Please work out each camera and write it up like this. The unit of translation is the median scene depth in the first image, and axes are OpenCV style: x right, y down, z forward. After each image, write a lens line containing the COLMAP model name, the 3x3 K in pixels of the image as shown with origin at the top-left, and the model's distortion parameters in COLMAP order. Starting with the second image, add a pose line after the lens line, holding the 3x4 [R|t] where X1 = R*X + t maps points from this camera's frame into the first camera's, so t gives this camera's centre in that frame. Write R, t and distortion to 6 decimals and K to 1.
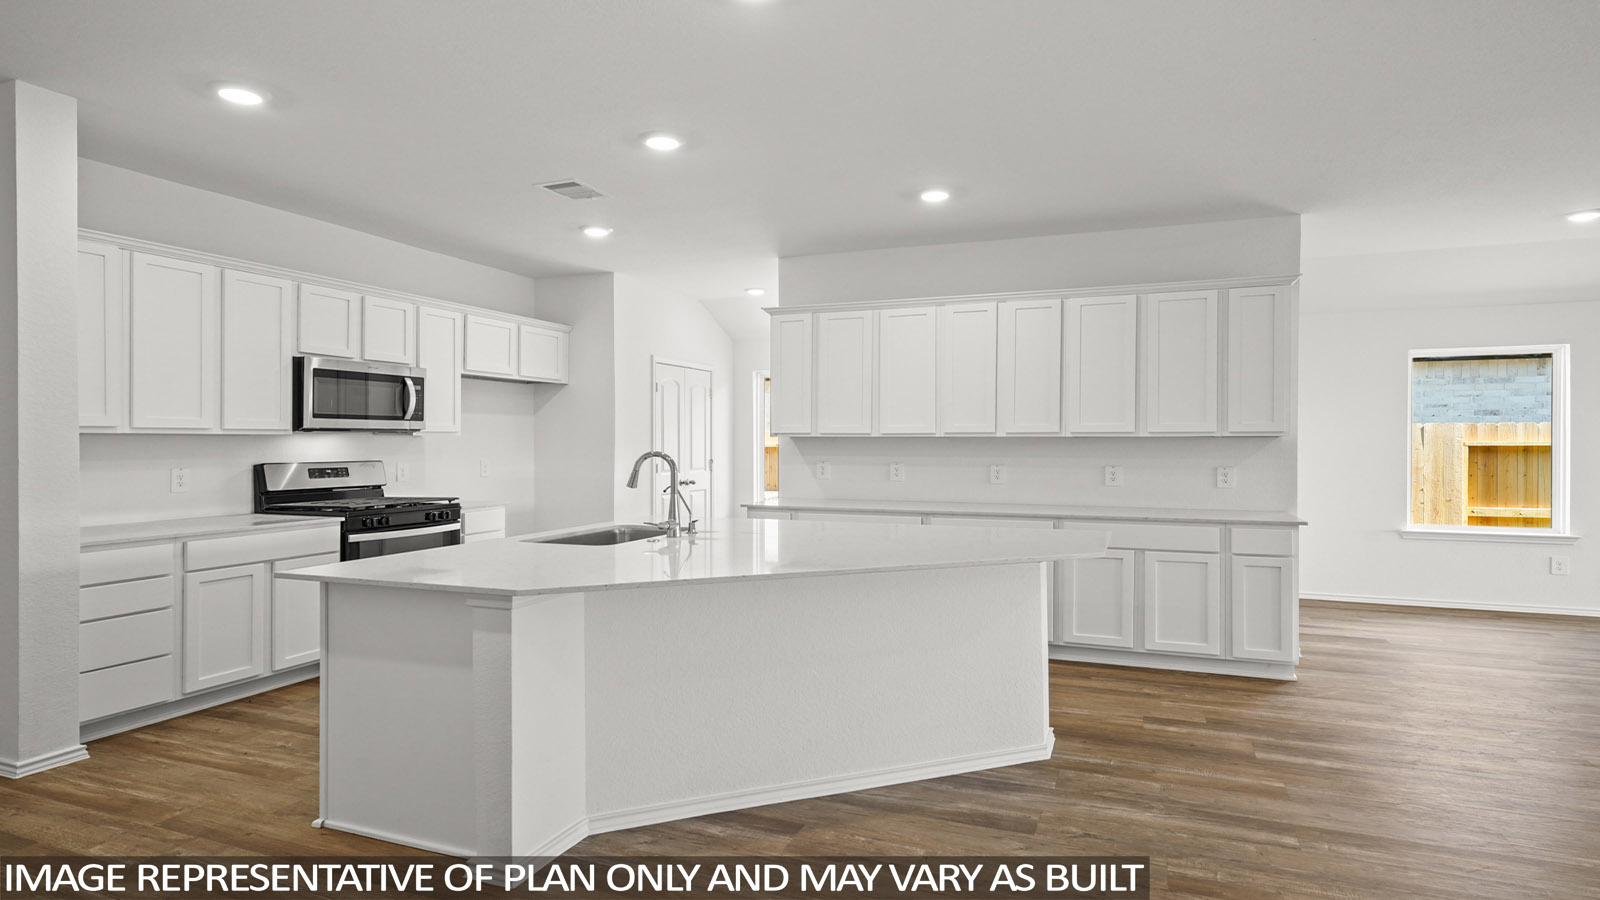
lens RADIAL K [[833.5, 0, 800.0], [0, 833.5, 450.0], [0, 0, 1]] dist [-0.002782, -0.000926]
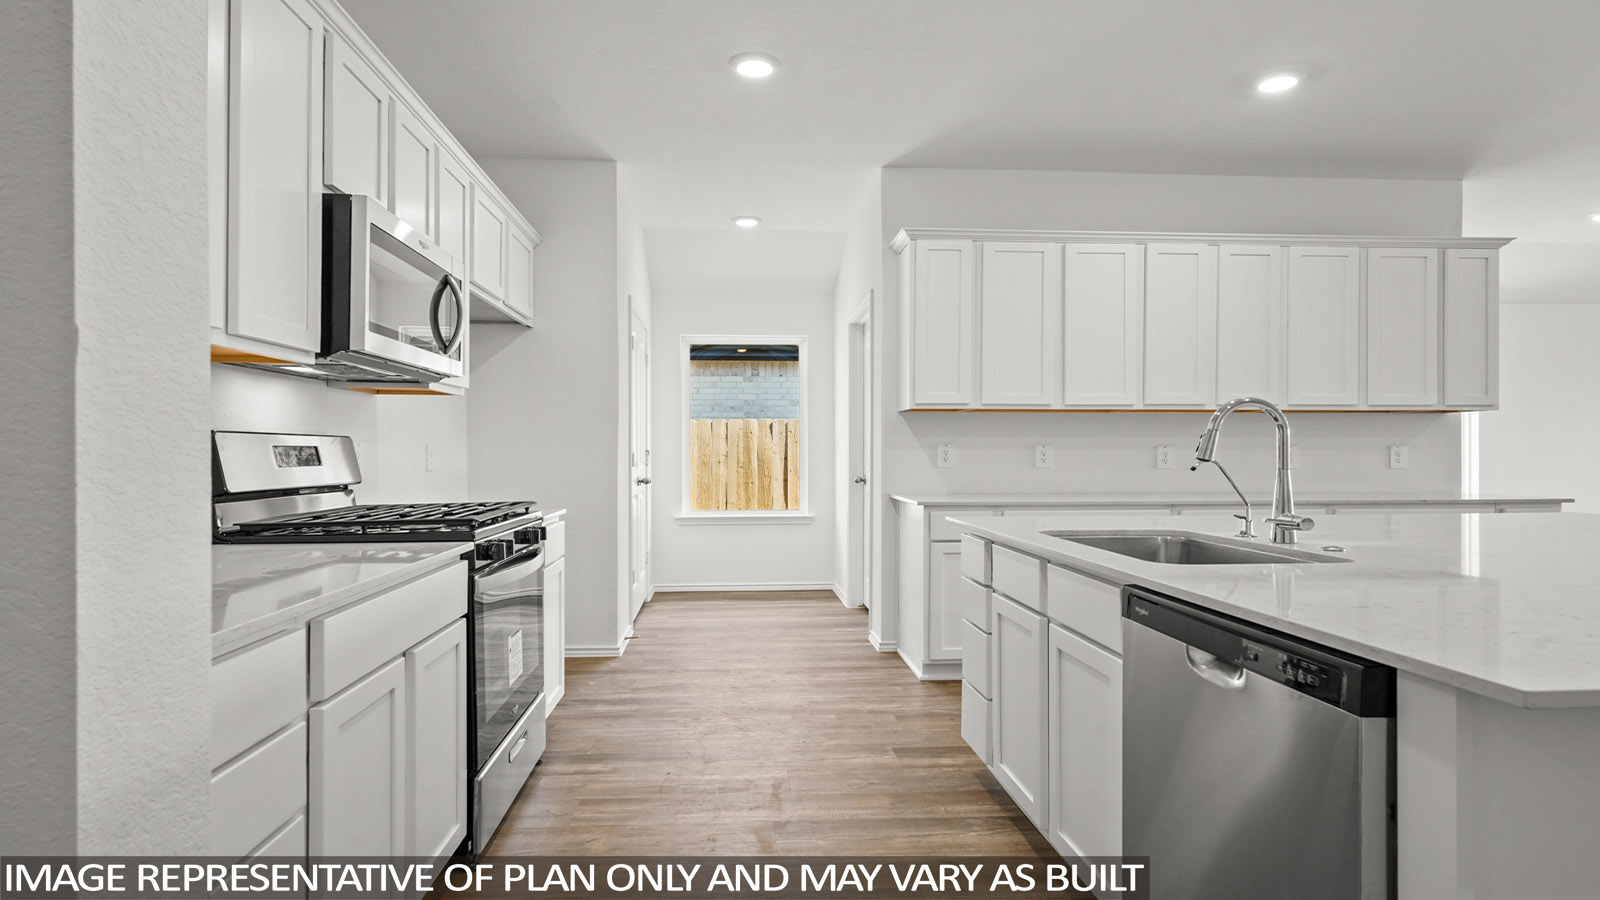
lens RADIAL K [[872.3, 0, 800.0], [0, 872.3, 450.0], [0, 0, 1]] dist [0.000602, -0.000274]
pose [[0.904611, -0.002580, 0.426229, -0.494248], [0.006306, 0.999953, -0.007330, 0.027676], [-0.426191, 0.009318, 0.904585, 0.400592]]
